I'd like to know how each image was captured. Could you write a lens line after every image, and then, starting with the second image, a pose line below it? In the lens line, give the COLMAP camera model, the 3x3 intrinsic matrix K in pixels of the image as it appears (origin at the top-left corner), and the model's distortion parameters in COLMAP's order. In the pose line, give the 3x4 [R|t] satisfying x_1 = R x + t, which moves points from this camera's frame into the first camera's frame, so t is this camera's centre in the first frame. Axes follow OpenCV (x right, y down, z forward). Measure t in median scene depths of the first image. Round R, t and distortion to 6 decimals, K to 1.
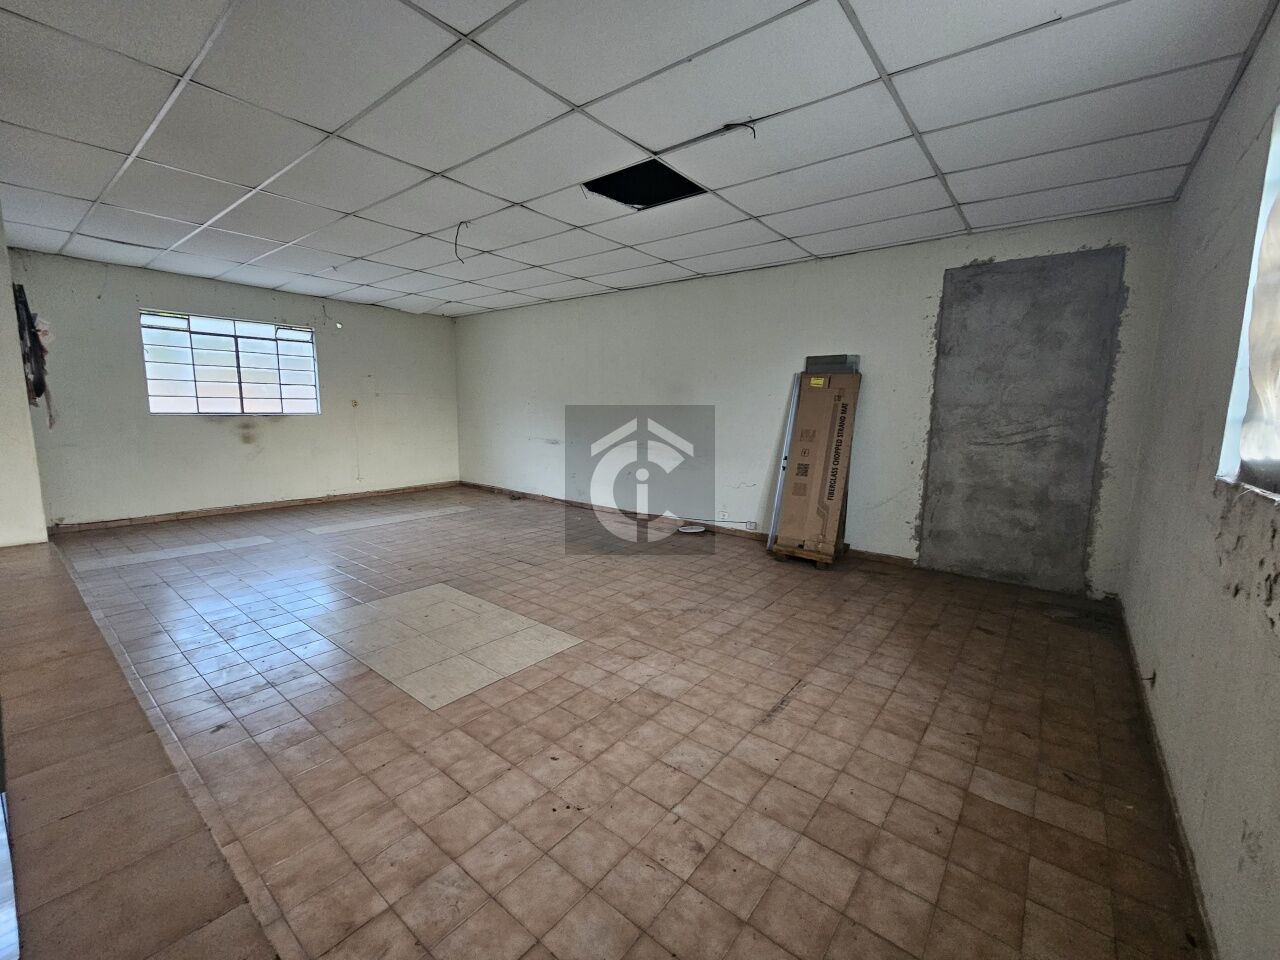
lens RADIAL K [[526.6, 0, 639.1], [0, 526.6, 479.8], [0, 0, 1]] dist [0.000908, 0.000308]
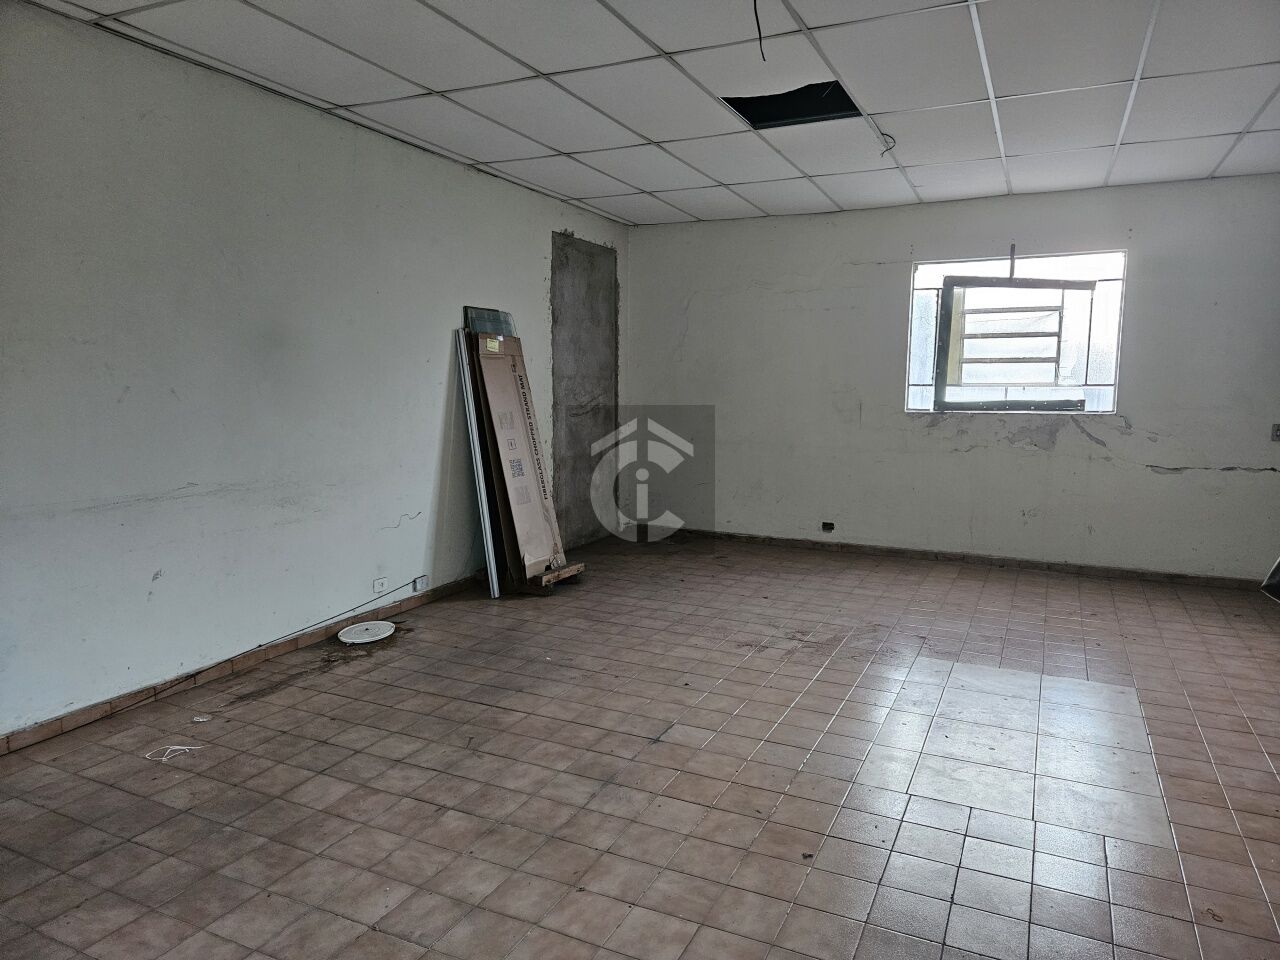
lens RADIAL K [[851.4, 0, 637.7], [0, 851.4, 477.0], [0, 0, 1]] dist [0.055946, -0.043670]
pose [[-0.220994, -0.129056, 0.966699, -1.069304], [0.123431, 0.979535, 0.158987, -0.215476], [-0.967433, 0.154456, -0.200542, 1.349692]]
